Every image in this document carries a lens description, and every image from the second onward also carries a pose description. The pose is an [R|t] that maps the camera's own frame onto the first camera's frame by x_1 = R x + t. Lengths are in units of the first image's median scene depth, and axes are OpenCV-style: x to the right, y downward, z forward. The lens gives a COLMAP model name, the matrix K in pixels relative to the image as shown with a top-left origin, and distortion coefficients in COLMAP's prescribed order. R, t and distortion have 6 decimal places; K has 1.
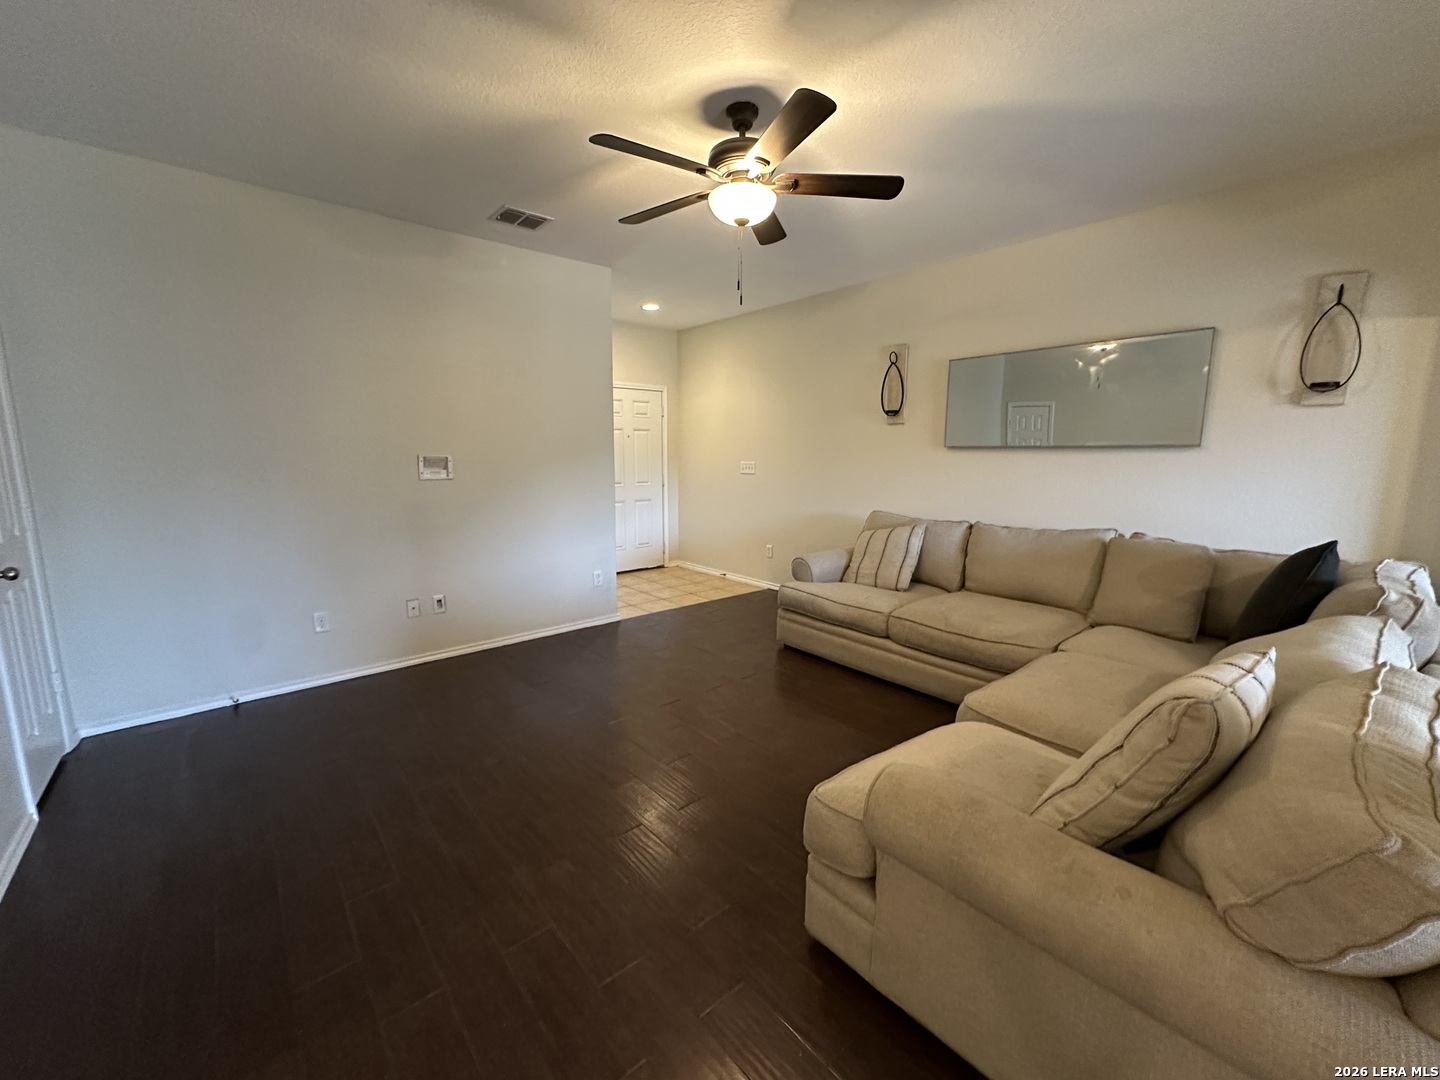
lens RADIAL K [[573.1, 0, 719.9], [0, 573.1, 537.8], [0, 0, 1]] dist [-0.003857, -0.000352]
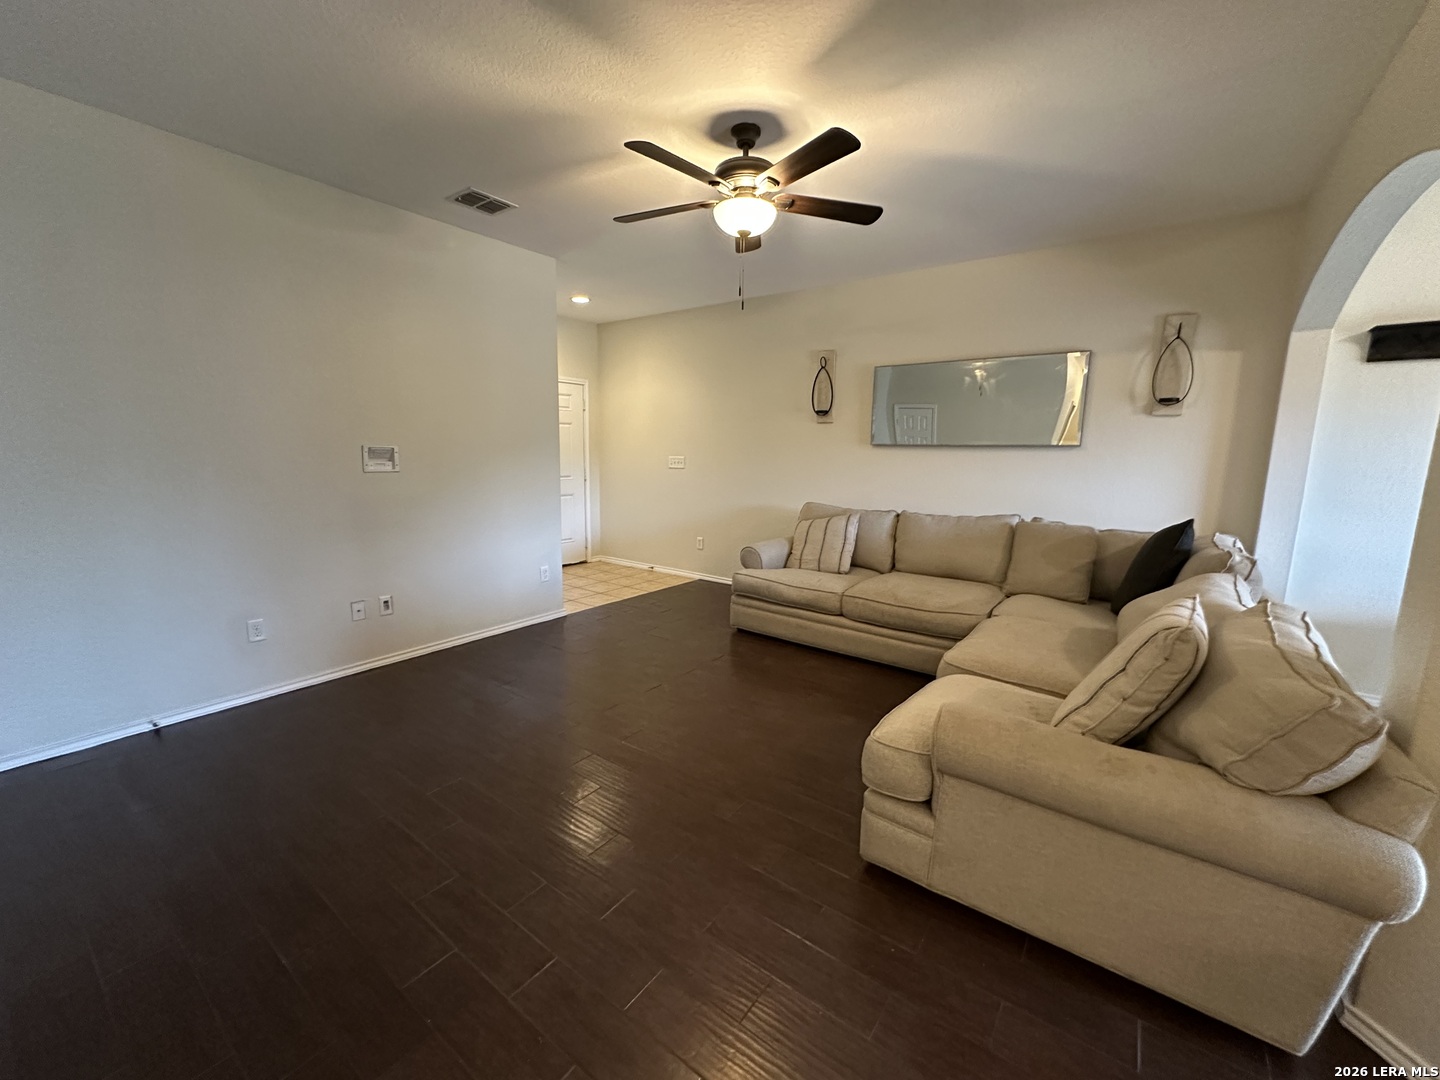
lens RADIAL K [[573.1, 0, 719.9], [0, 573.1, 537.8], [0, 0, 1]] dist [-0.003857, -0.000352]
pose [[0.975662, -0.021871, 0.218188, -0.191696], [0.020495, 0.999753, 0.008566, 0.010270], [-0.218321, -0.003886, 0.975869, -0.036419]]
